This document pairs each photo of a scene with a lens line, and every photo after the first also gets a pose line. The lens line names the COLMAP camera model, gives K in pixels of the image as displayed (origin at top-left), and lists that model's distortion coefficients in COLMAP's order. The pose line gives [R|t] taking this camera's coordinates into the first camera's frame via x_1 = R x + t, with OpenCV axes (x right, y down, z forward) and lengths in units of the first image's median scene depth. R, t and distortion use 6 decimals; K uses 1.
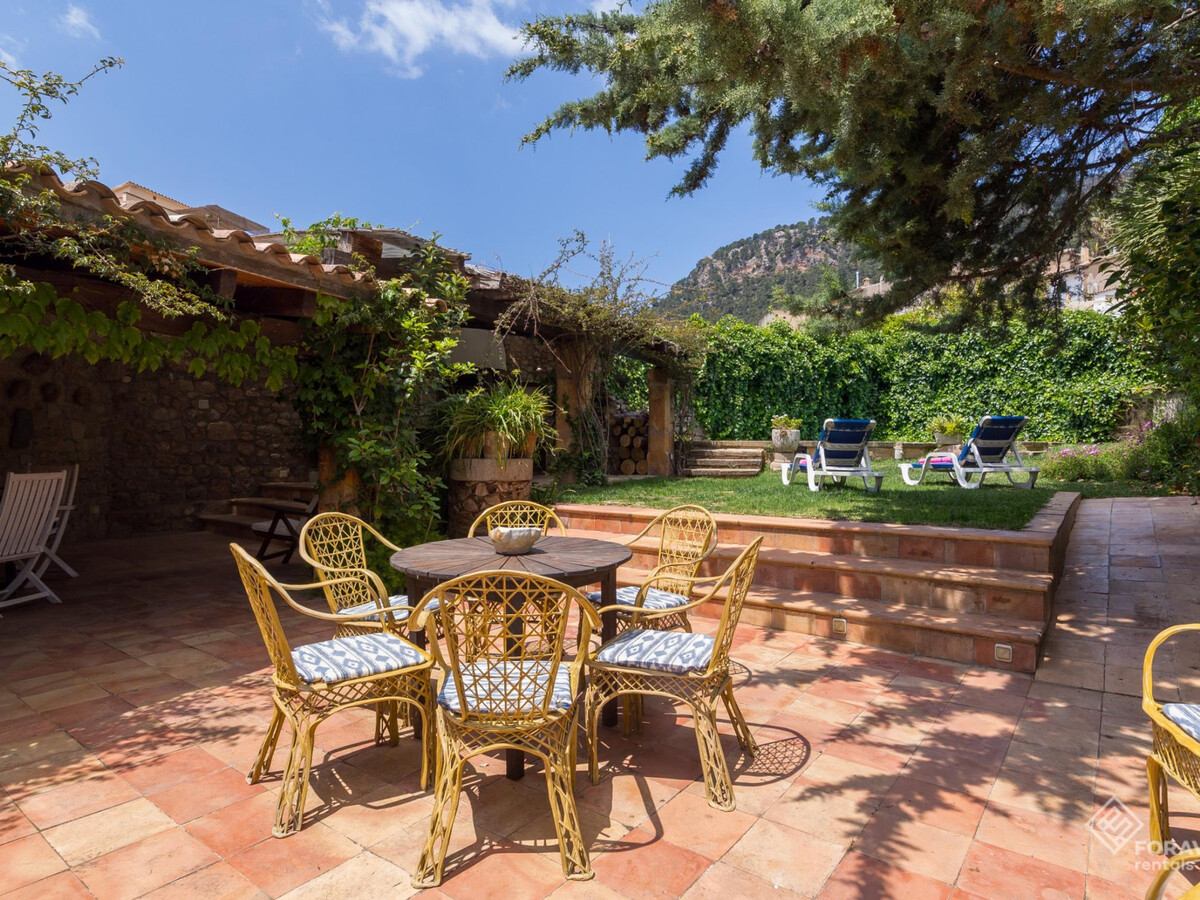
lens RADIAL K [[677.9, 0, 599.3], [0, 677.9, 449.6], [0, 0, 1]] dist [-0.002843, -0.002322]
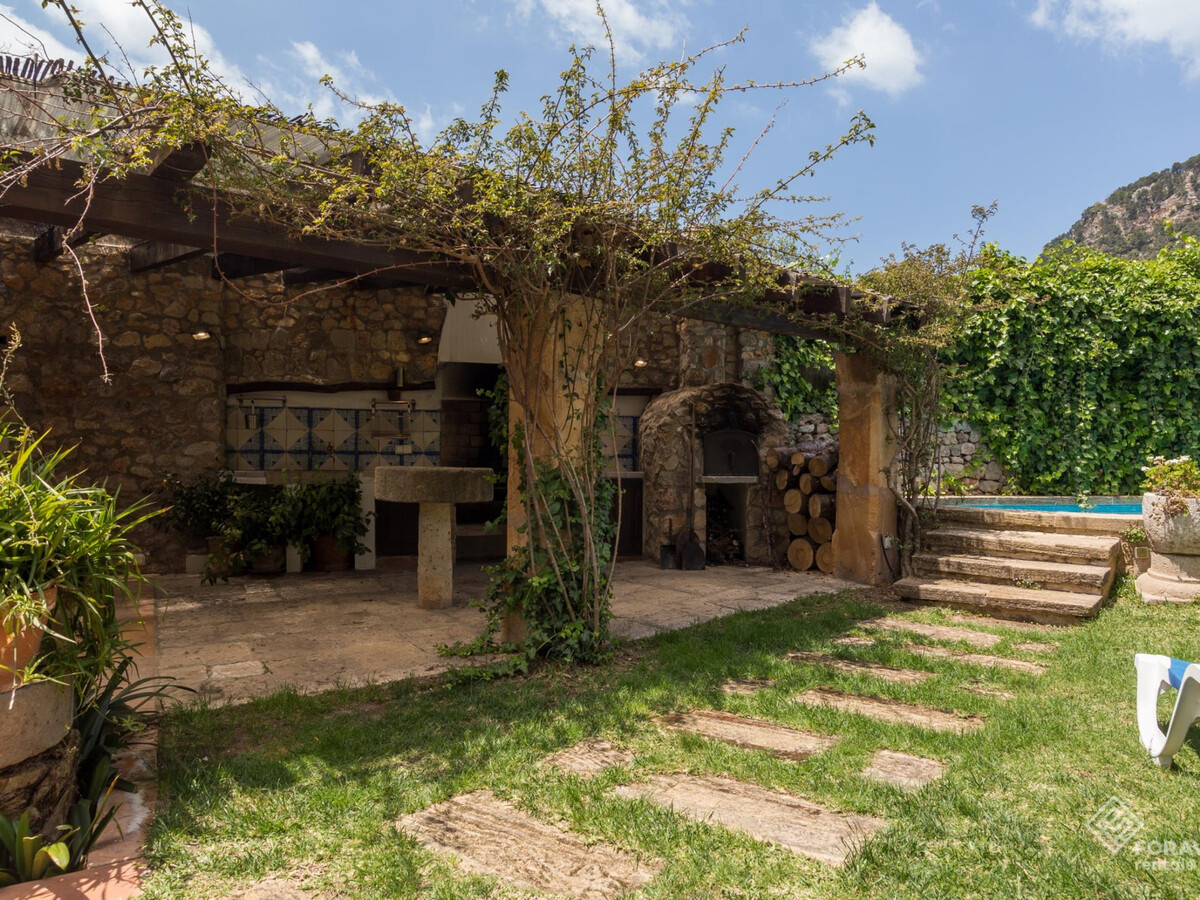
lens RADIAL K [[769.2, 0, 607.4], [0, 769.2, 464.9], [0, 0, 1]] dist [0.004786, -0.002198]
pose [[0.919462, 0.013027, -0.392962, 0.106803], [-0.008467, 0.999875, 0.013335, -0.036971], [0.393087, -0.008934, 0.919458, 0.343526]]
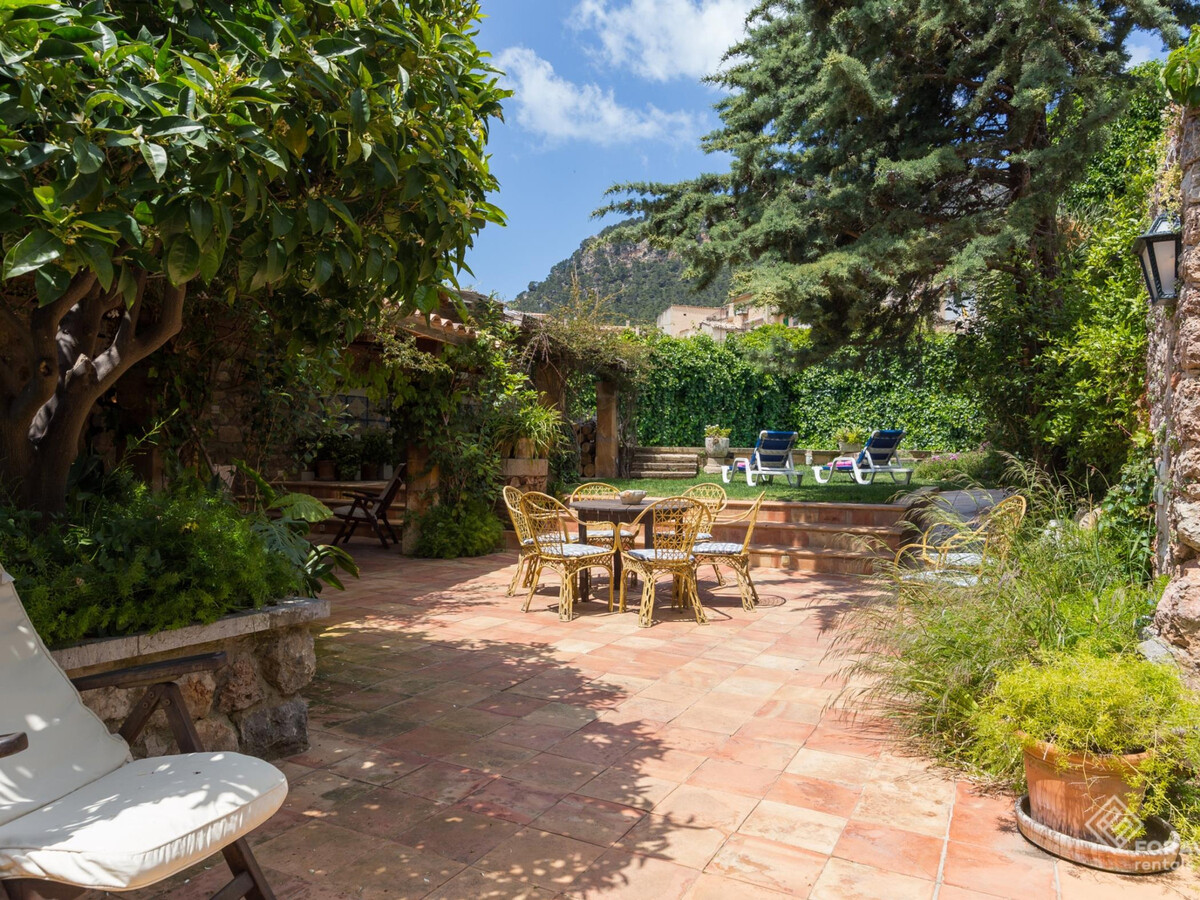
lens RADIAL K [[785.5, 0, 590.3], [0, 785.5, 448.6], [0, 0, 1]] dist [-0.005727, -0.008108]
pose [[0.988010, 0.008593, 0.154152, -0.105614], [-0.006868, 0.999908, -0.011716, 0.004259], [-0.154238, 0.010517, 0.987978, -0.208614]]
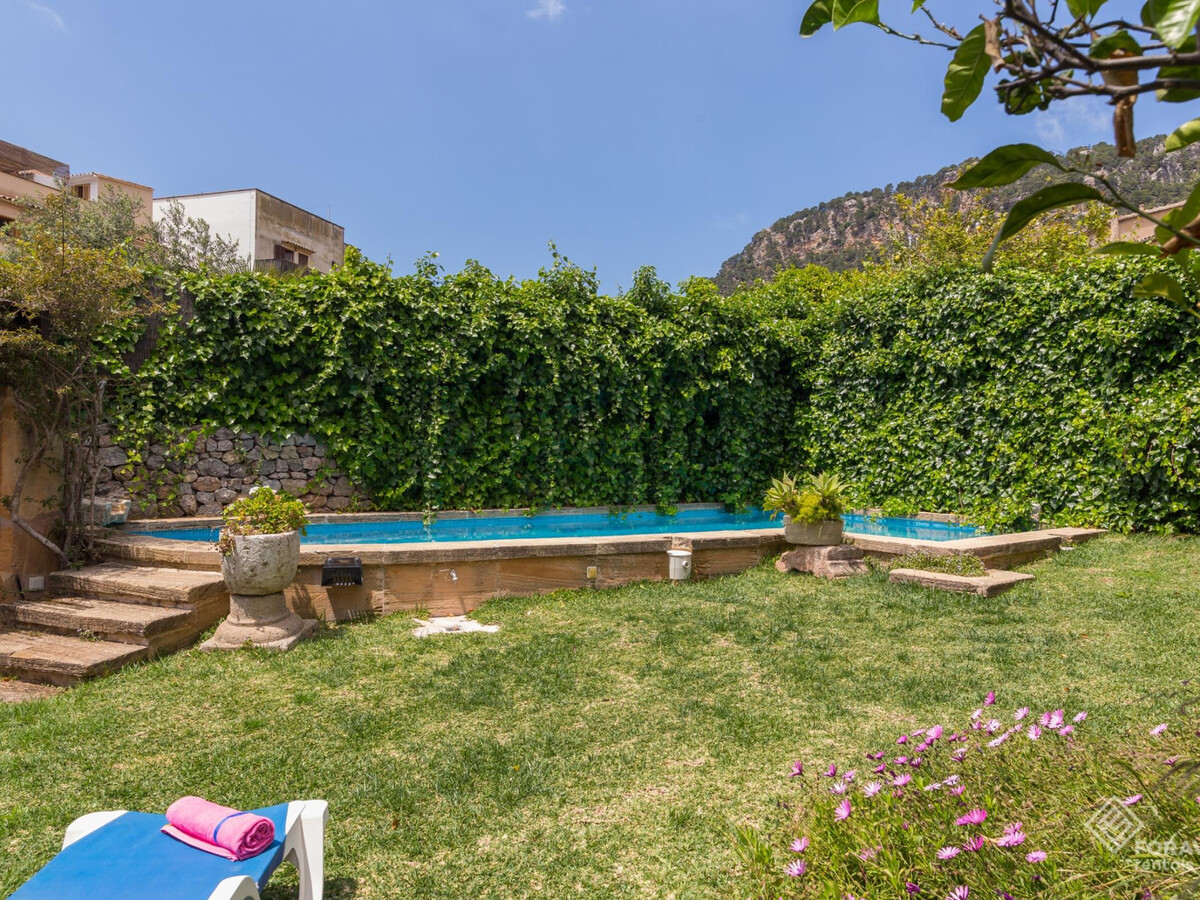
lens RADIAL K [[785.5, 0, 589.1], [0, 785.5, 454.6], [0, 0, 1]] dist [-0.005727, -0.008108]
pose [[0.998607, 0.016376, -0.050157, 0.349616], [-0.016218, 0.999862, 0.003543, -0.054858], [0.050208, -0.002725, 0.998735, 0.438626]]
